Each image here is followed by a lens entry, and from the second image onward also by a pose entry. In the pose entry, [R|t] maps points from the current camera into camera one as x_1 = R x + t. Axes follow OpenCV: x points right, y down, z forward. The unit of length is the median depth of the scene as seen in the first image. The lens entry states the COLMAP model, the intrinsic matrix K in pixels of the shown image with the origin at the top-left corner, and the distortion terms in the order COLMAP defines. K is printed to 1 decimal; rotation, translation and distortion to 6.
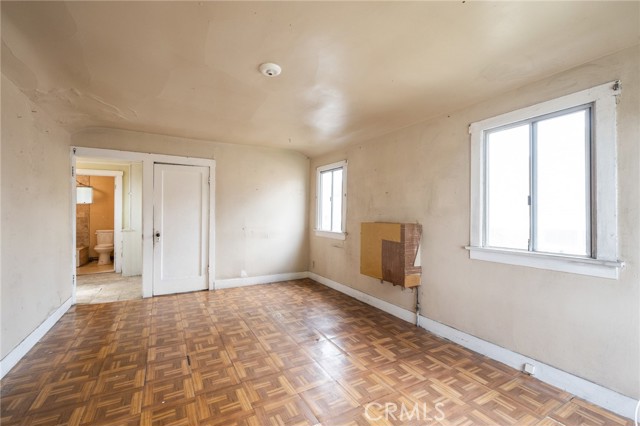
lens RADIAL K [[278.3, 0, 335.1], [0, 278.3, 214.6], [0, 0, 1]] dist [0.002454, 0.000144]
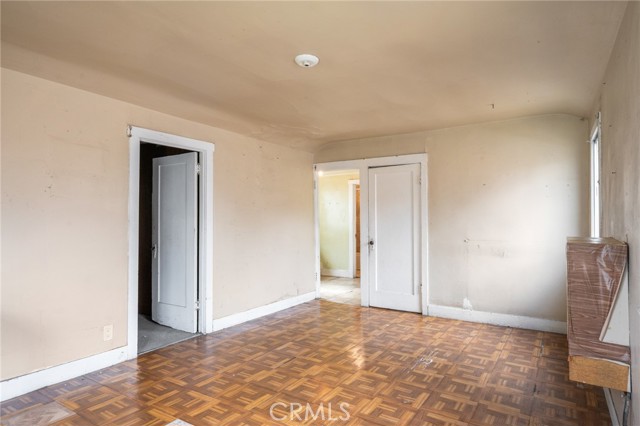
lens RADIAL K [[387.6, 0, 321.8], [0, 387.6, 214.5], [0, 0, 1]] dist [0.001728, -0.004689]
pose [[0.442292, -0.016493, -0.896719, 0.478747], [0.001204, 0.999841, -0.017796, -0.000302], [0.896870, 0.006791, 0.442242, 0.258908]]
